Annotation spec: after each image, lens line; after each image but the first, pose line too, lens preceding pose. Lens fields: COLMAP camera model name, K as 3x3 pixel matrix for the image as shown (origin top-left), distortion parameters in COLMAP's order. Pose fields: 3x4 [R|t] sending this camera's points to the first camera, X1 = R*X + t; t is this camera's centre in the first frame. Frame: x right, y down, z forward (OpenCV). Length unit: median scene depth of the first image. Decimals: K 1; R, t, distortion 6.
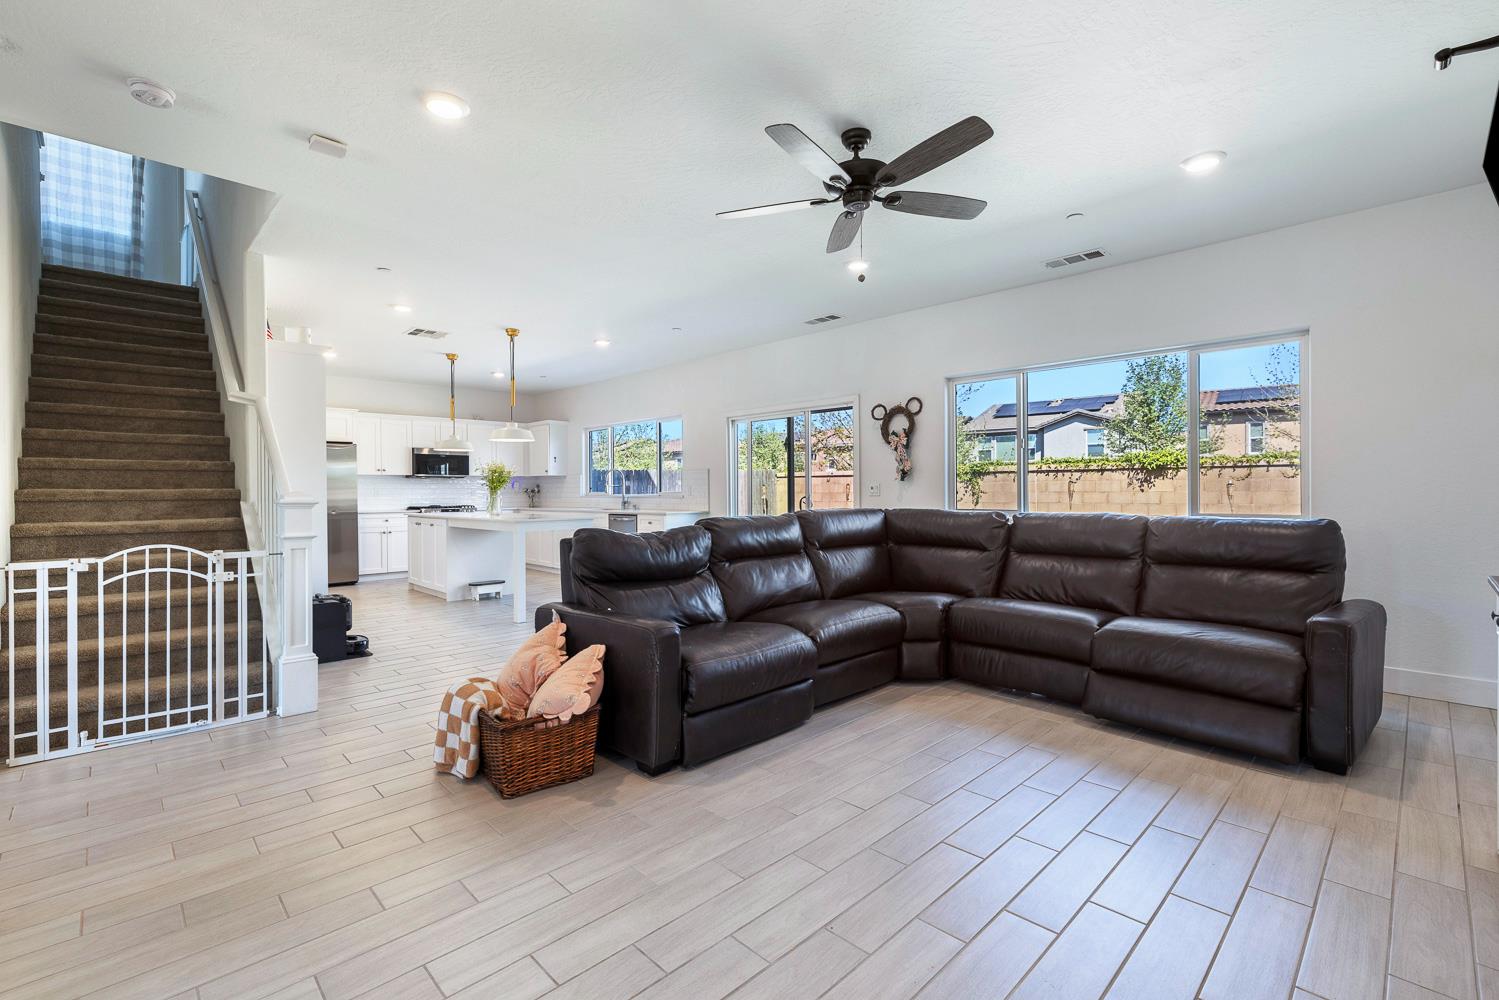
lens RADIAL K [[665.0, 0, 748.5], [0, 665.0, 491.3], [0, 0, 1]] dist [-0.007784, -0.000069]
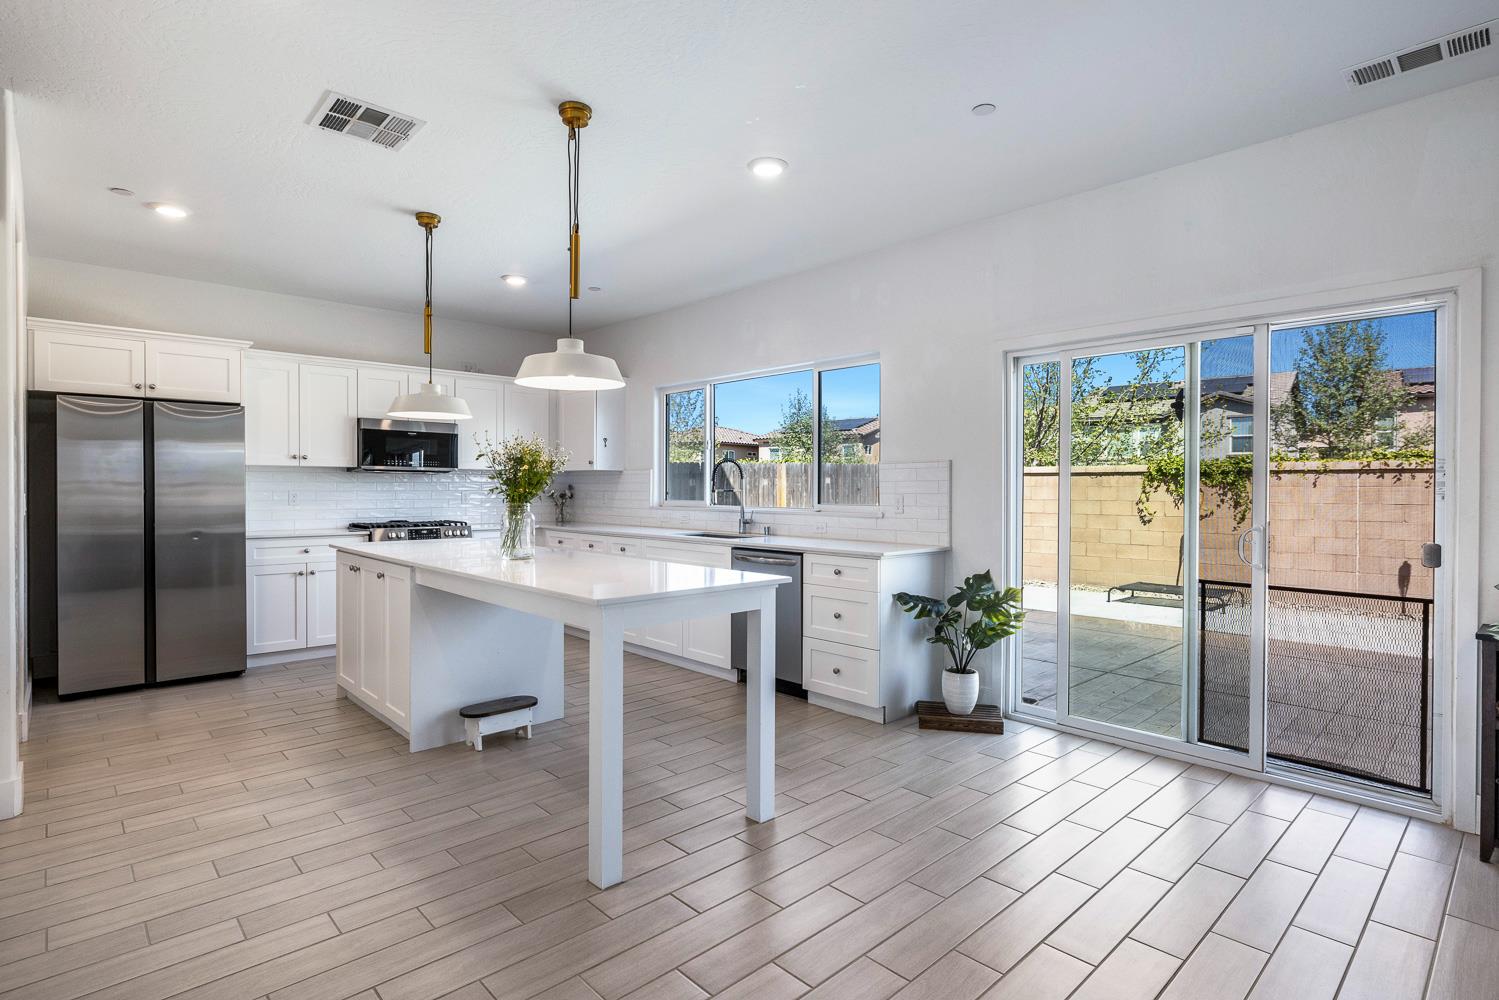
lens RADIAL K [[746.5, 0, 748.5], [0, 746.5, 494.8], [0, 0, 1]] dist [-0.006037, -0.000049]
pose [[0.999758, 0.010637, -0.019233, -0.185236], [-0.010473, 0.999908, 0.008622, -0.010949], [0.019323, -0.008418, 0.999778, 0.425588]]
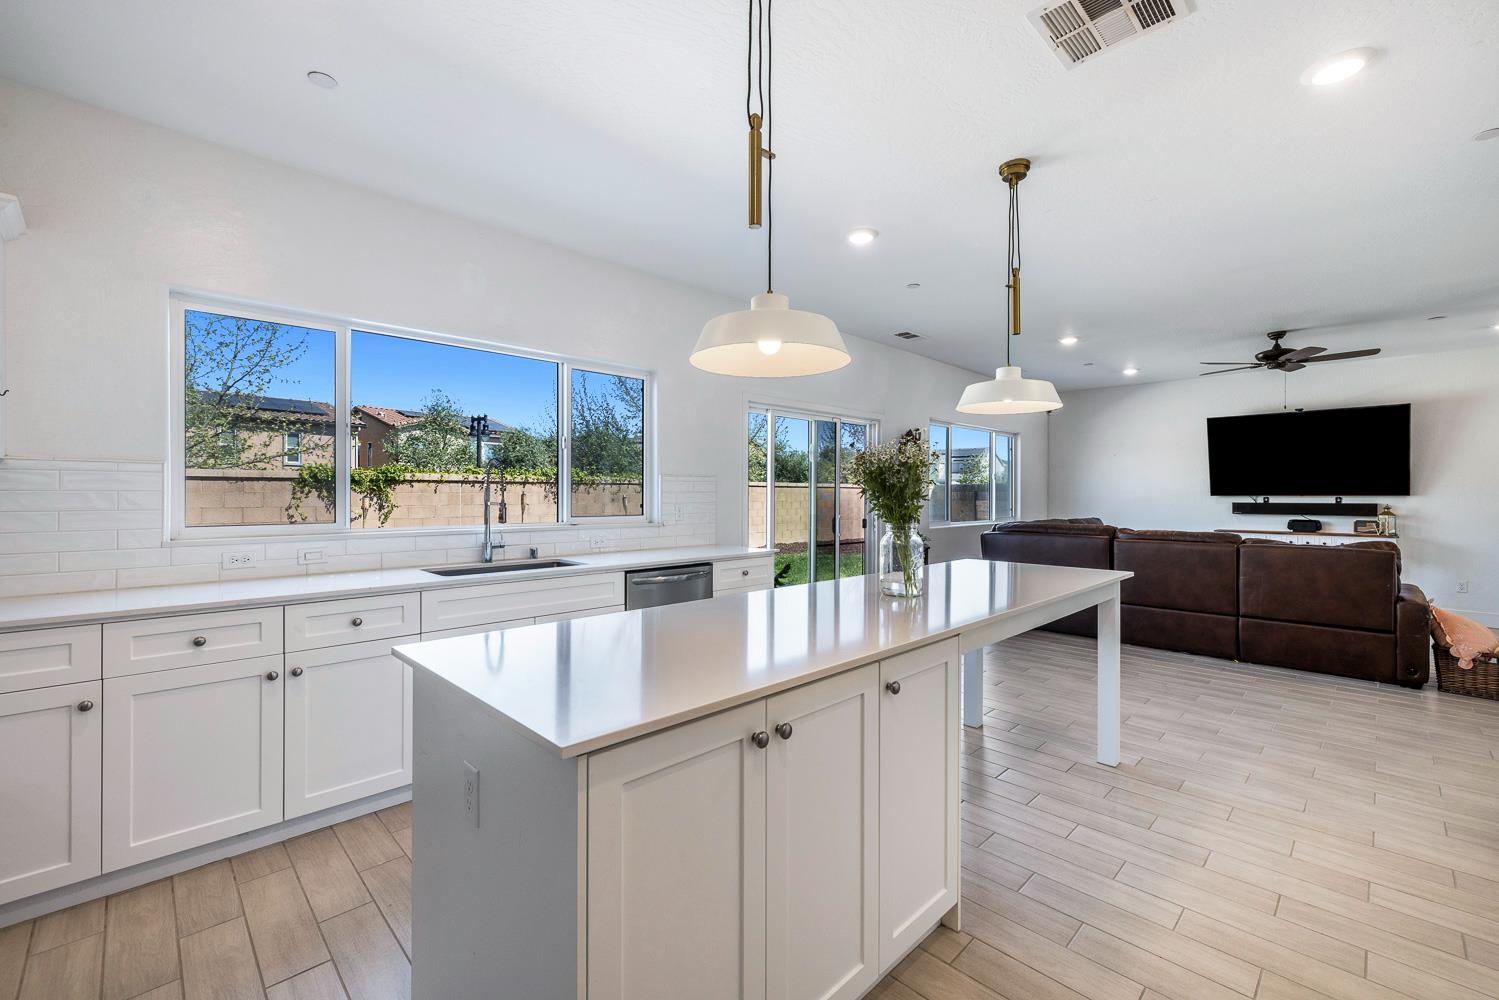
lens RADIAL K [[630.6, 0, 750.2], [0, 630.6, 494.6], [0, 0, 1]] dist [-0.000973, -0.000093]
pose [[-0.011584, 0.005354, 0.999919, -0.602704], [-0.001159, 0.999985, -0.005368, -0.012647], [-0.999932, -0.001221, -0.011577, 0.915645]]
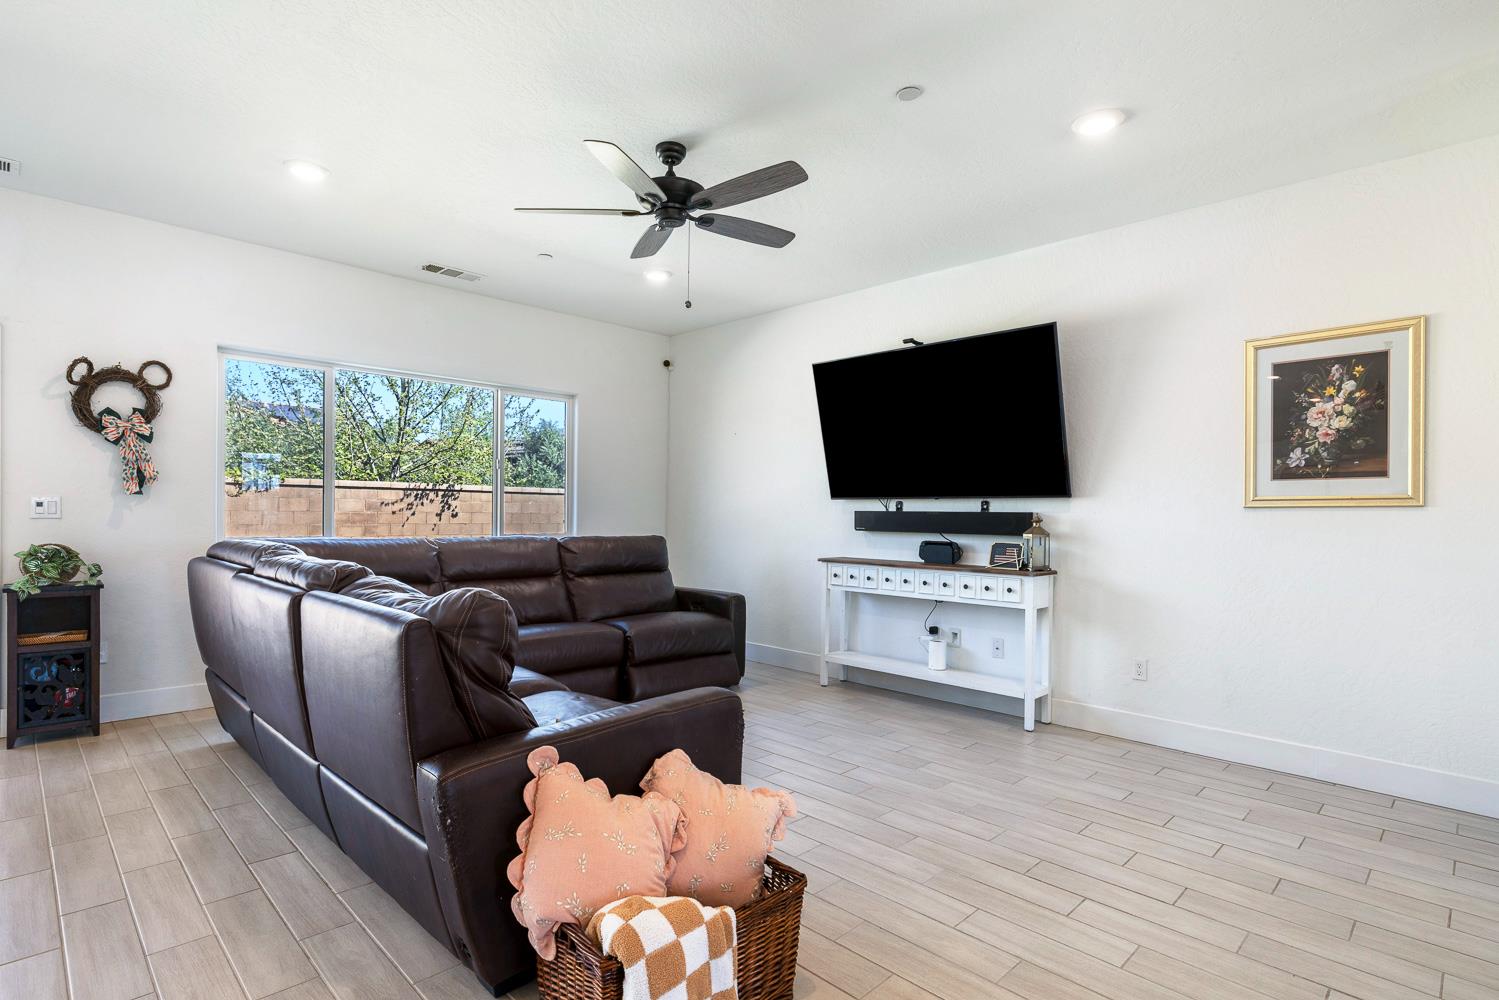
lens RADIAL K [[746.4, 0, 757.7], [0, 746.4, 514.1], [0, 0, 1]] dist [-0.001994, -0.000455]
pose [[-0.023530, 0.003024, 0.999719, -0.326333], [-0.012161, 0.999921, -0.003311, -0.001298], [-0.999649, -0.012235, -0.023492, 0.314603]]
